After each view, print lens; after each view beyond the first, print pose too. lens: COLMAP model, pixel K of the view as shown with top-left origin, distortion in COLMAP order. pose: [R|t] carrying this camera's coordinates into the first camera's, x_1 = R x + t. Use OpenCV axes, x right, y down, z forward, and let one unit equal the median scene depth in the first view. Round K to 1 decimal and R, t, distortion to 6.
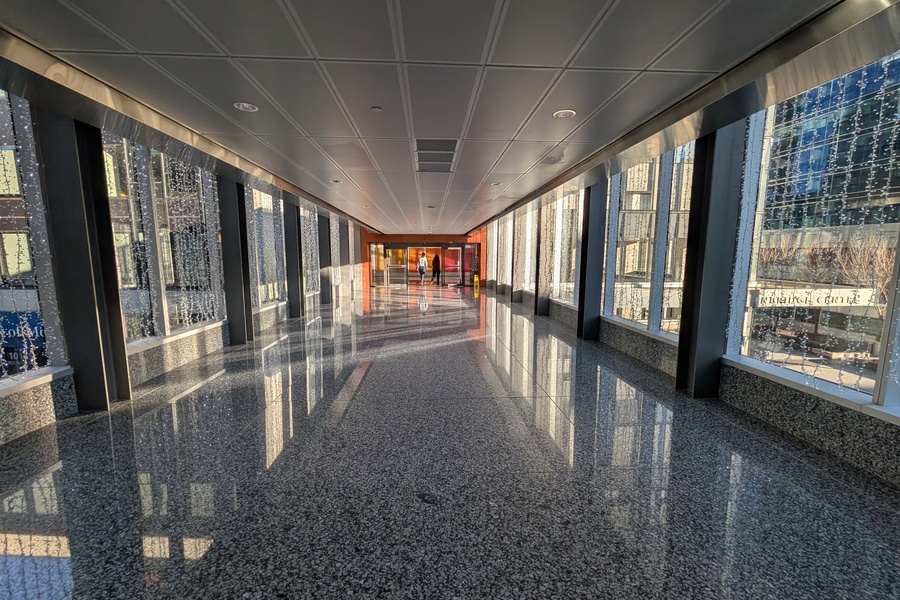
lens RADIAL K [[388.2, 0, 444.8], [0, 388.2, 301.4], [0, 0, 1]] dist [-0.002473, 0.000183]
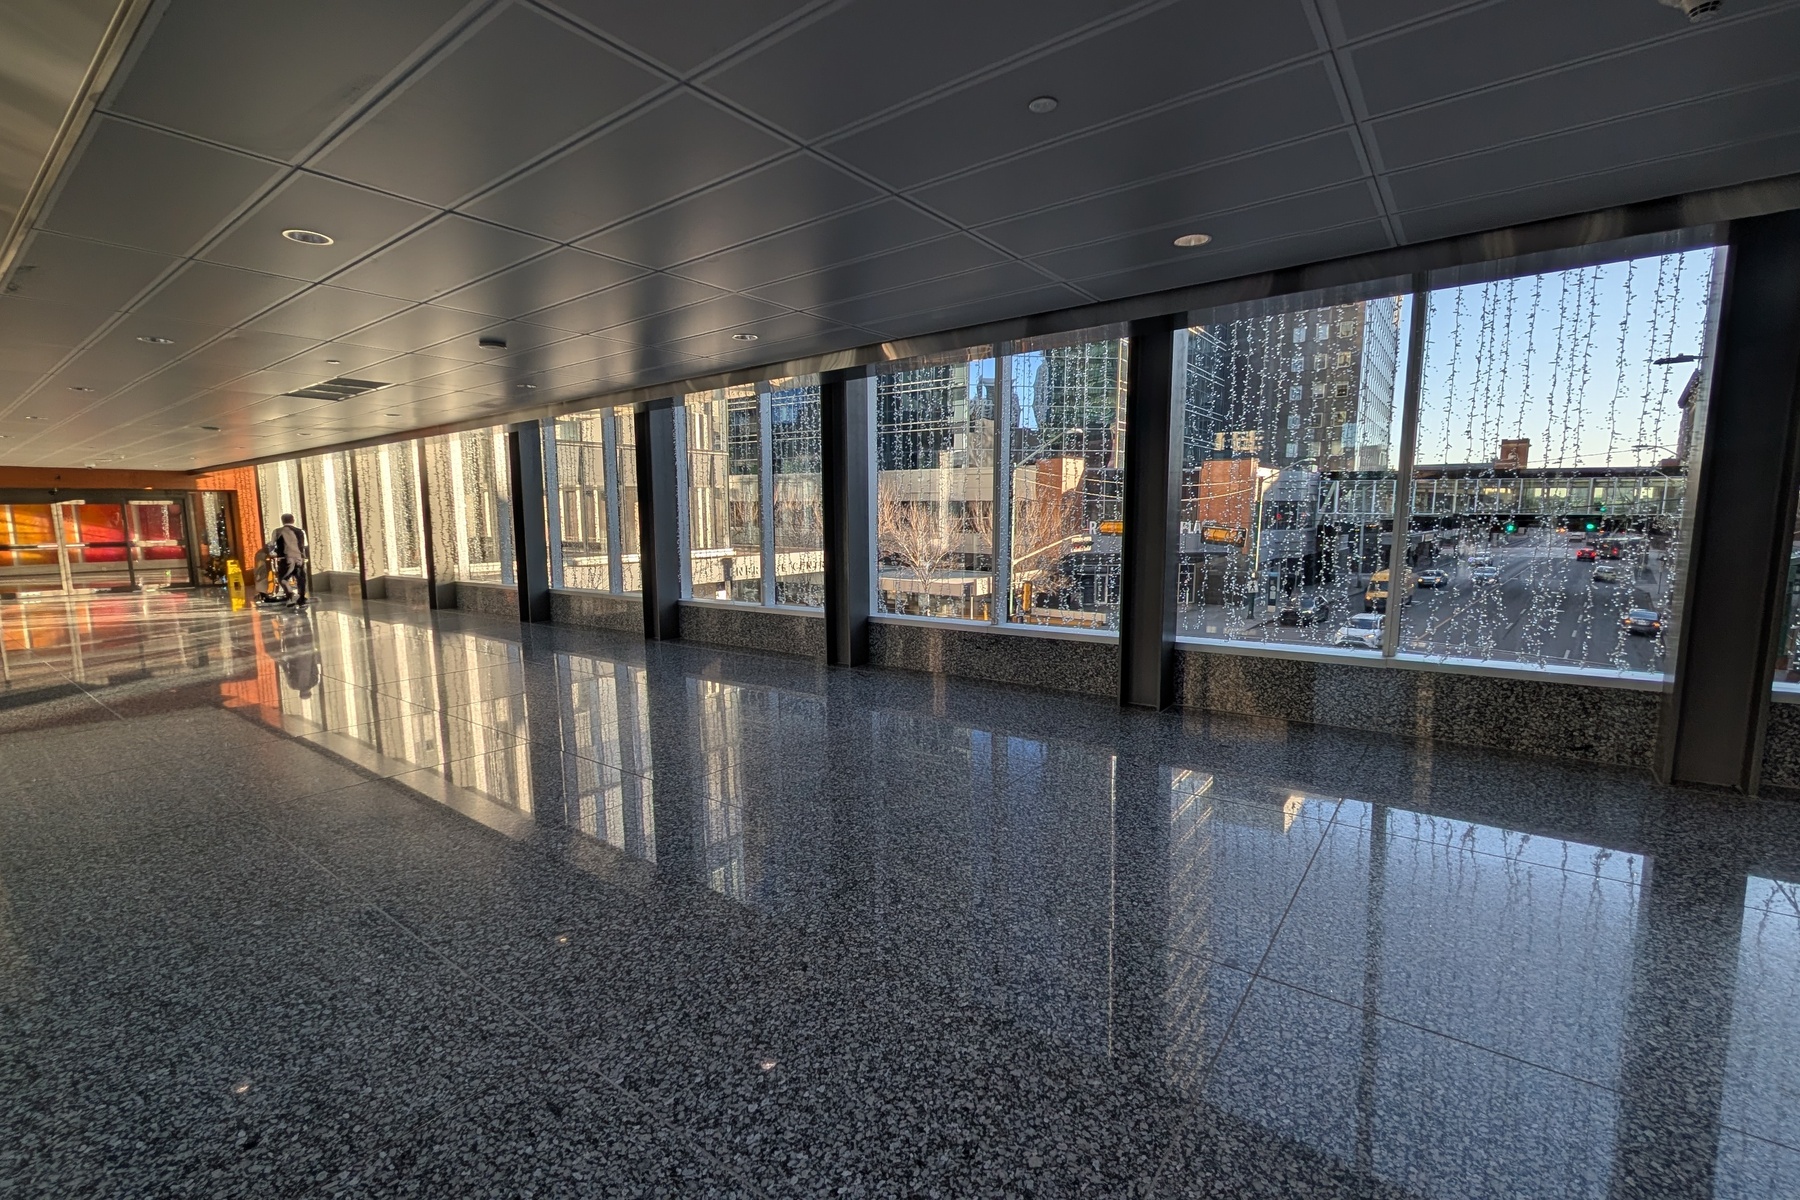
lens RADIAL K [[776.3, 0, 905.4], [0, 776.3, 606.2], [0, 0, 1]] dist [-0.002473, 0.000183]
pose [[0.635622, -0.102051, 0.765226, -0.247343], [0.104298, 0.993488, 0.045860, 0.053754], [-0.764923, 0.050662, 0.642126, -0.397759]]
